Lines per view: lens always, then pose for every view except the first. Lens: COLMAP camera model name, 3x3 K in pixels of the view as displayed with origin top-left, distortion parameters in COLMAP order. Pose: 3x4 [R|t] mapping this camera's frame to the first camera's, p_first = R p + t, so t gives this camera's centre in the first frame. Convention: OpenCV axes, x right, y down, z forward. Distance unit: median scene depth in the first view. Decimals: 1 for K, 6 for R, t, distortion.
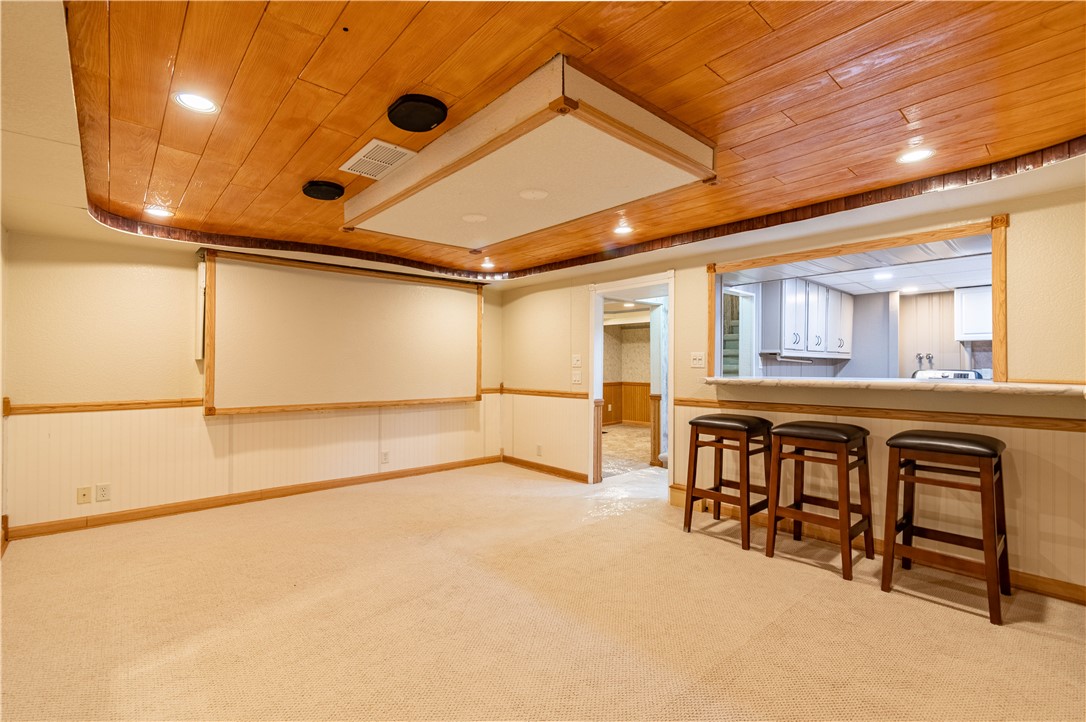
lens RADIAL K [[479.5, 0, 546.7], [0, 479.5, 361.3], [0, 0, 1]] dist [0.001142, 0.000382]
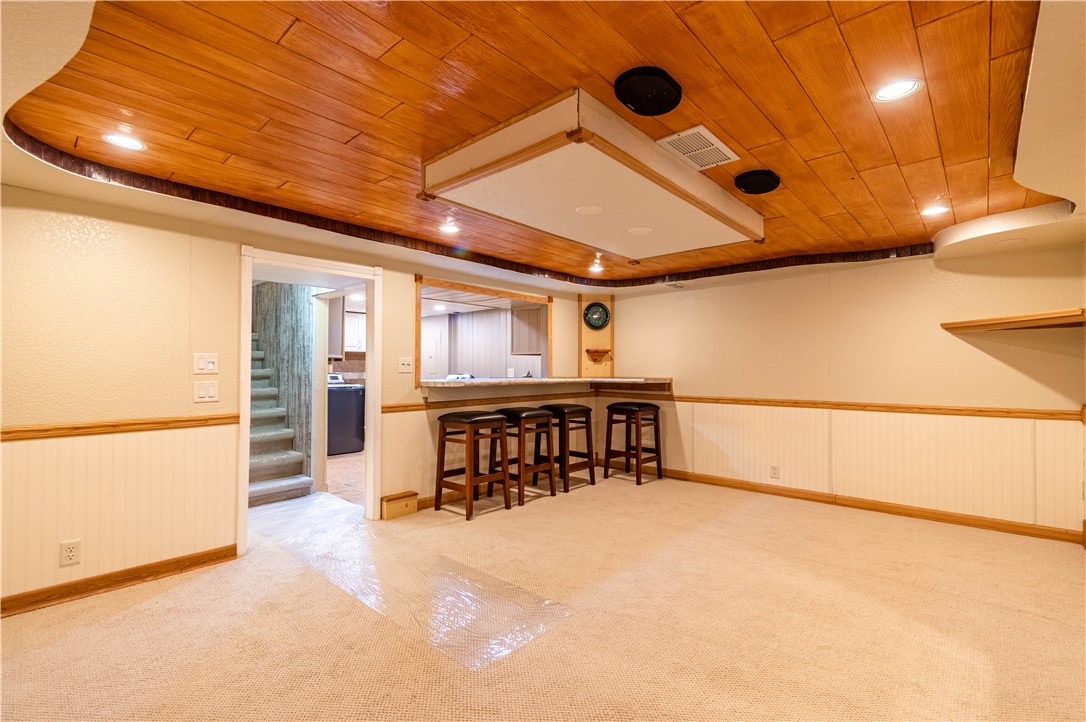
lens RADIAL K [[479.5, 0, 546.7], [0, 479.5, 361.3], [0, 0, 1]] dist [0.001142, 0.000382]
pose [[-0.092622, 0.015584, 0.995579, -0.940541], [-0.008456, 0.999829, -0.016437, 0.004582], [-0.995665, -0.009941, -0.092474, 1.041785]]
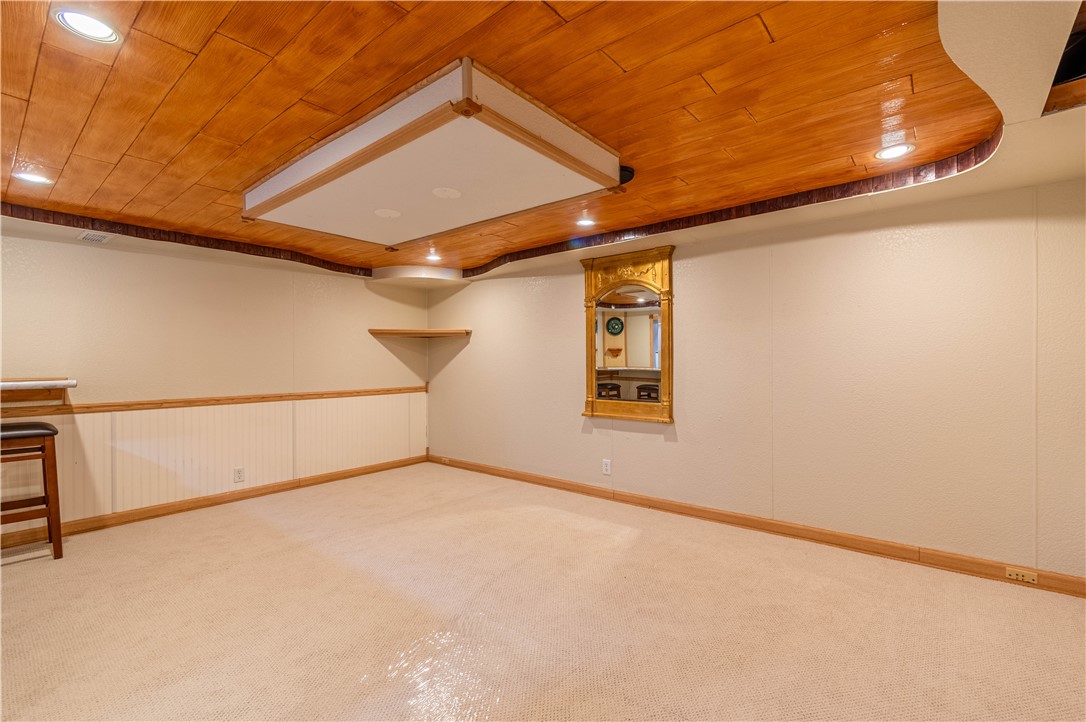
lens RADIAL K [[479.5, 0, 546.7], [0, 479.5, 361.3], [0, 0, 1]] dist [0.001142, 0.000382]
pose [[-0.990649, 0.004705, -0.136353, -0.193188], [0.005847, 0.999951, -0.007976, 0.009317], [0.136309, -0.008698, -0.990628, 1.676362]]
